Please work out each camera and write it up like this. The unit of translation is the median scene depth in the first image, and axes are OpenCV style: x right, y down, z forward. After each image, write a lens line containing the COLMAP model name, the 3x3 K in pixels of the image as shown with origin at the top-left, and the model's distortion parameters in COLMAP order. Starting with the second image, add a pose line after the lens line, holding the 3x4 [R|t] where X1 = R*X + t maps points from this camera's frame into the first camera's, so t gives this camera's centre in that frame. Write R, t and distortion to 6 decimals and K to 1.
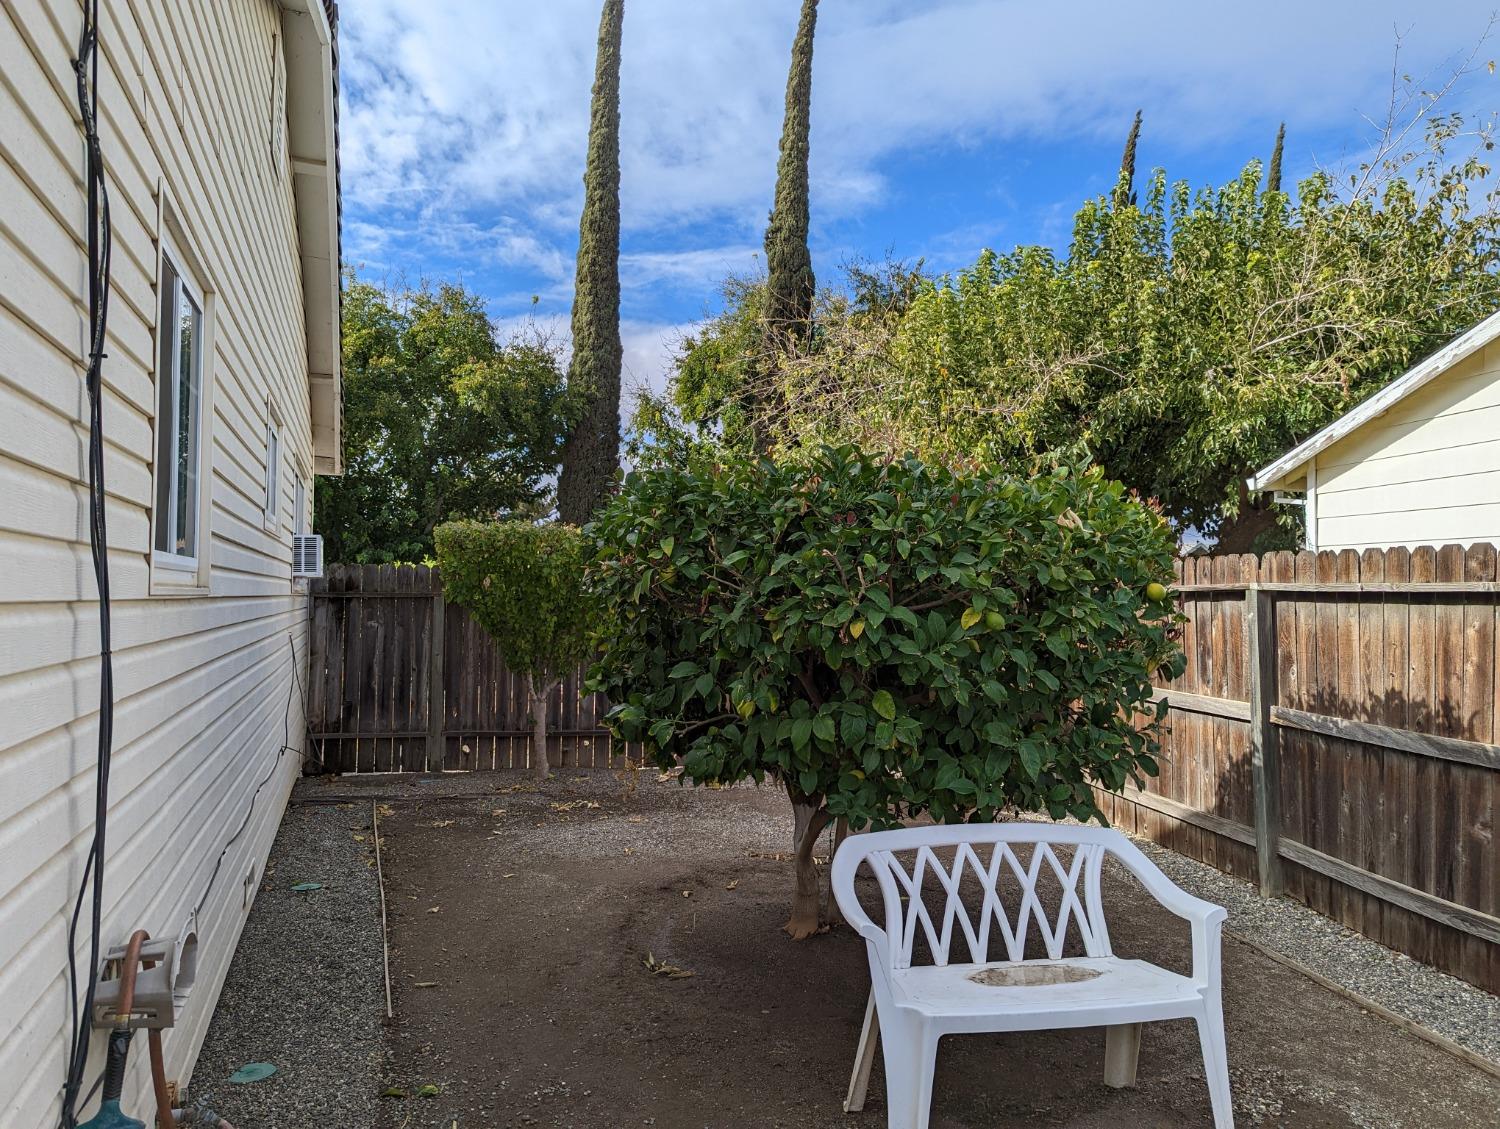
lens RADIAL K [[1054.6, 0, 749.8], [0, 1054.6, 567.4], [0, 0, 1]] dist [0.061898, -0.055459]
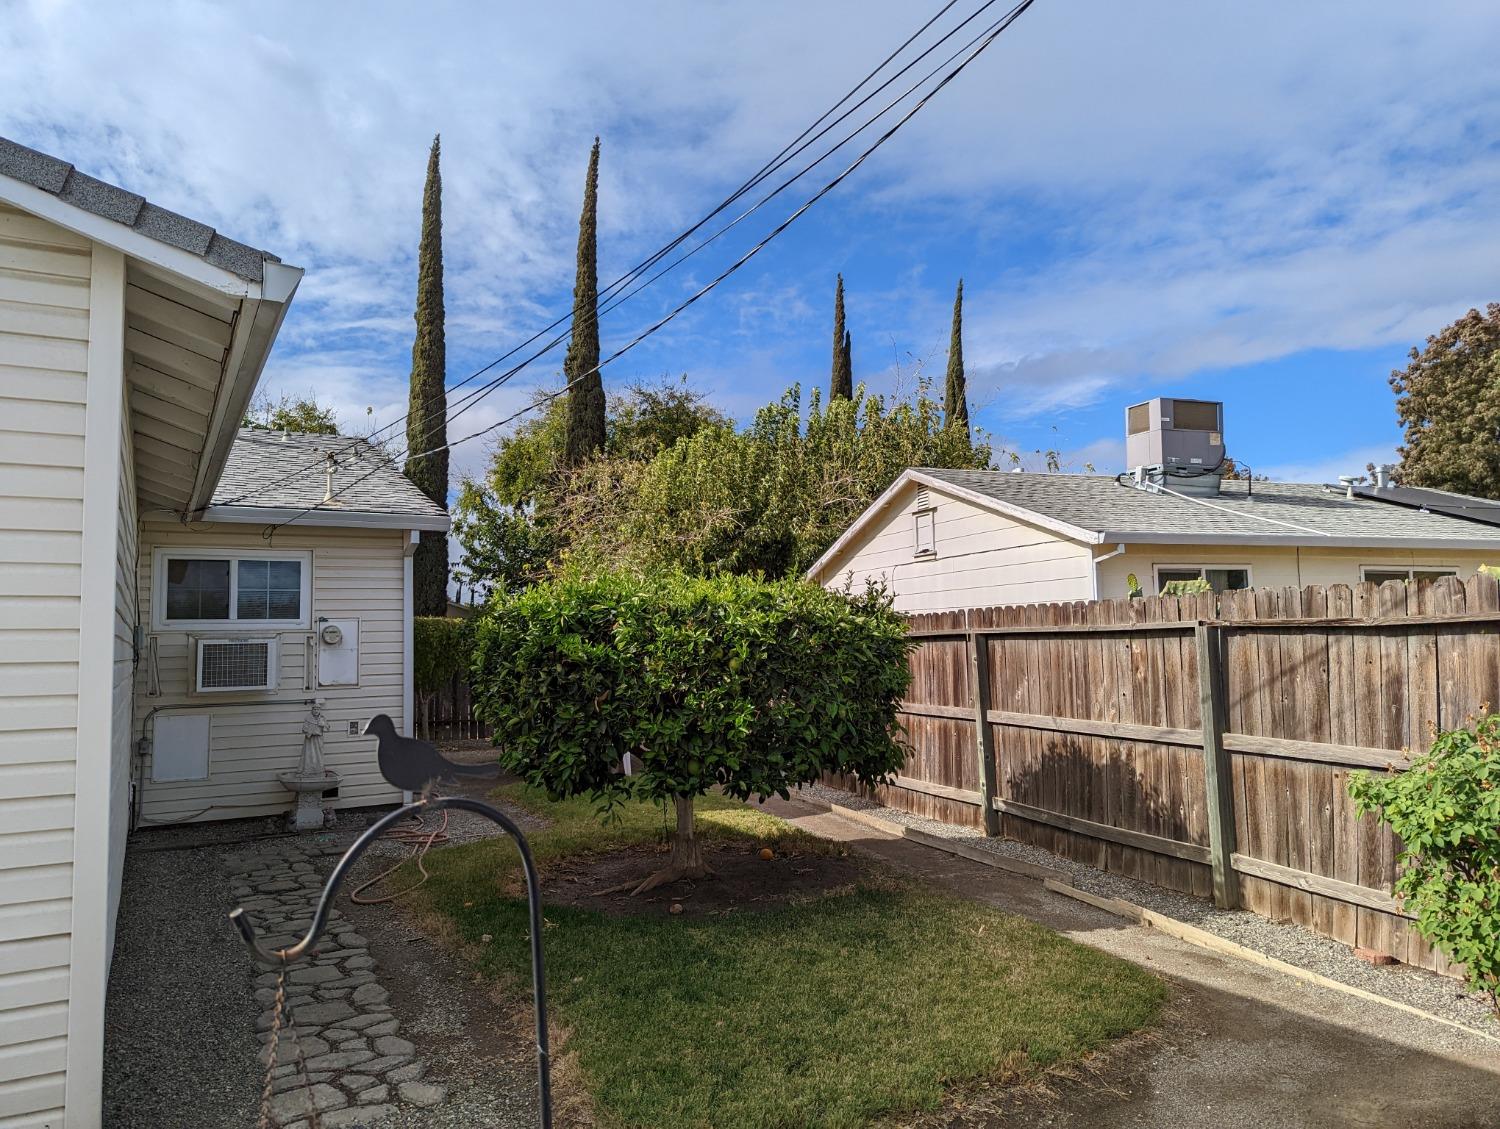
lens RADIAL K [[1054.6, 0, 745.4], [0, 1054.6, 573.1], [0, 0, 1]] dist [0.061898, -0.055459]
pose [[0.986151, -0.024010, 0.164100, 0.014159], [0.030264, 0.998904, -0.035717, -0.009193], [-0.163062, 0.040189, 0.985797, -0.276799]]
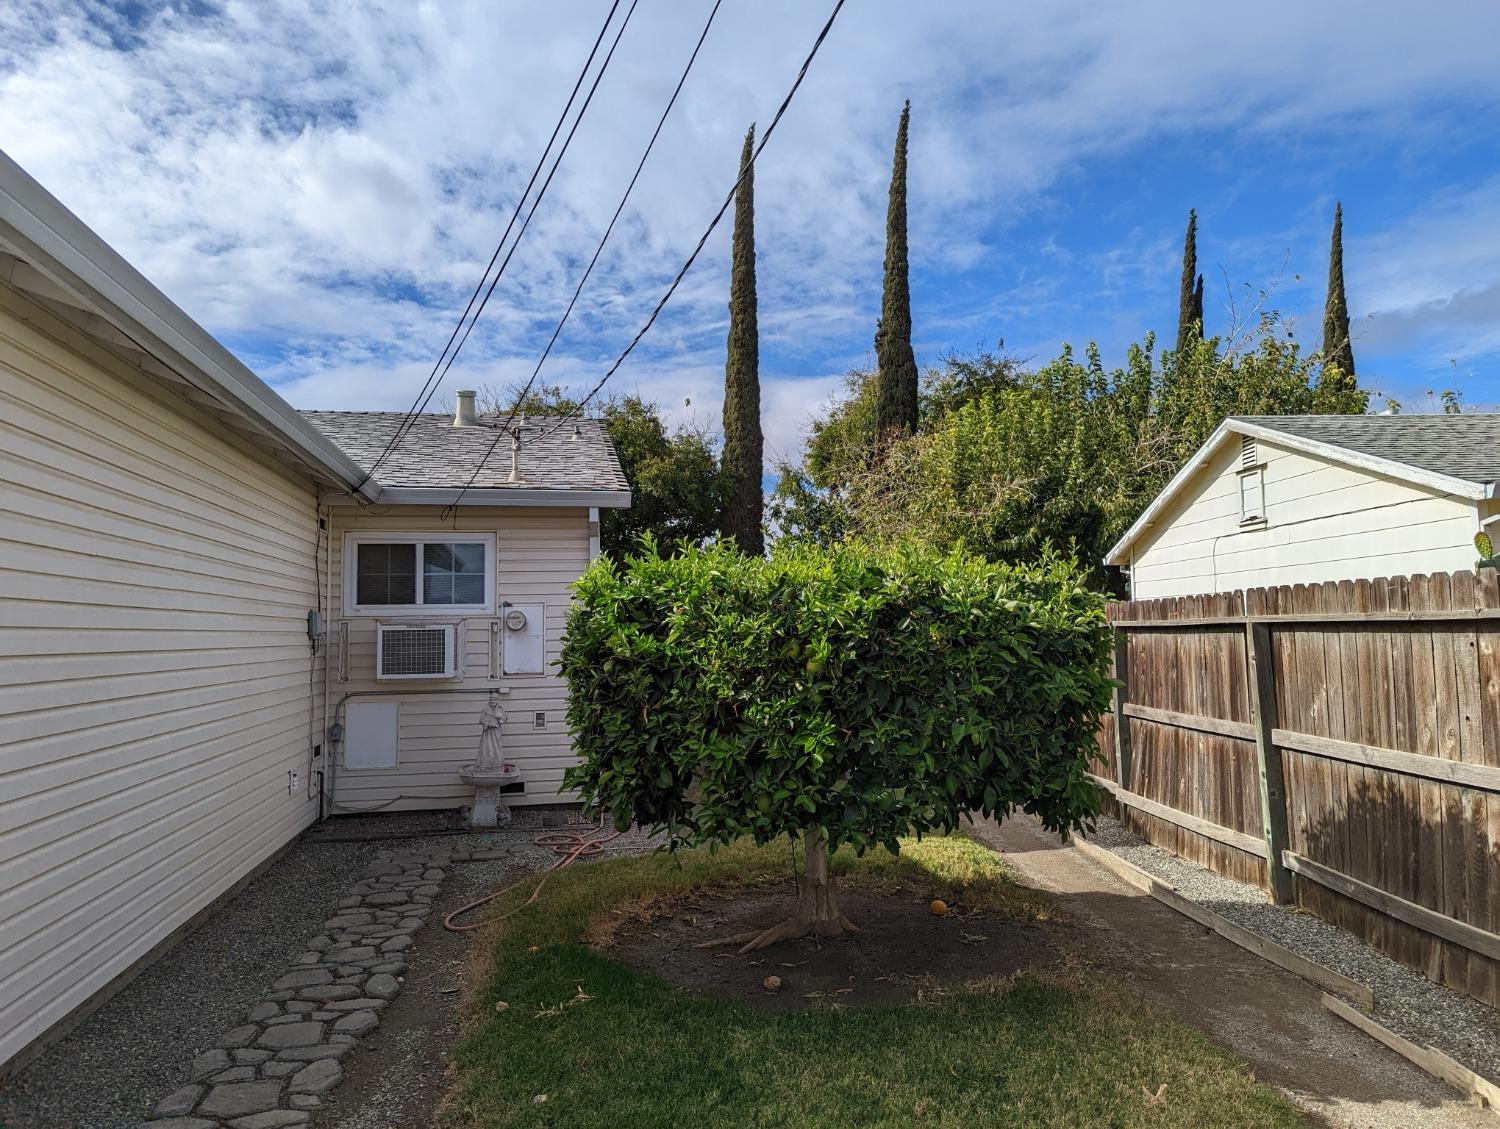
lens RADIAL K [[1054.6, 0, 748.9], [0, 1054.6, 568.9], [0, 0, 1]] dist [0.061898, -0.055459]
pose [[0.986932, -0.039259, -0.156281, 0.052252], [0.034218, 0.998808, -0.034817, -0.007968], [0.157461, 0.029015, 0.987099, -0.232516]]
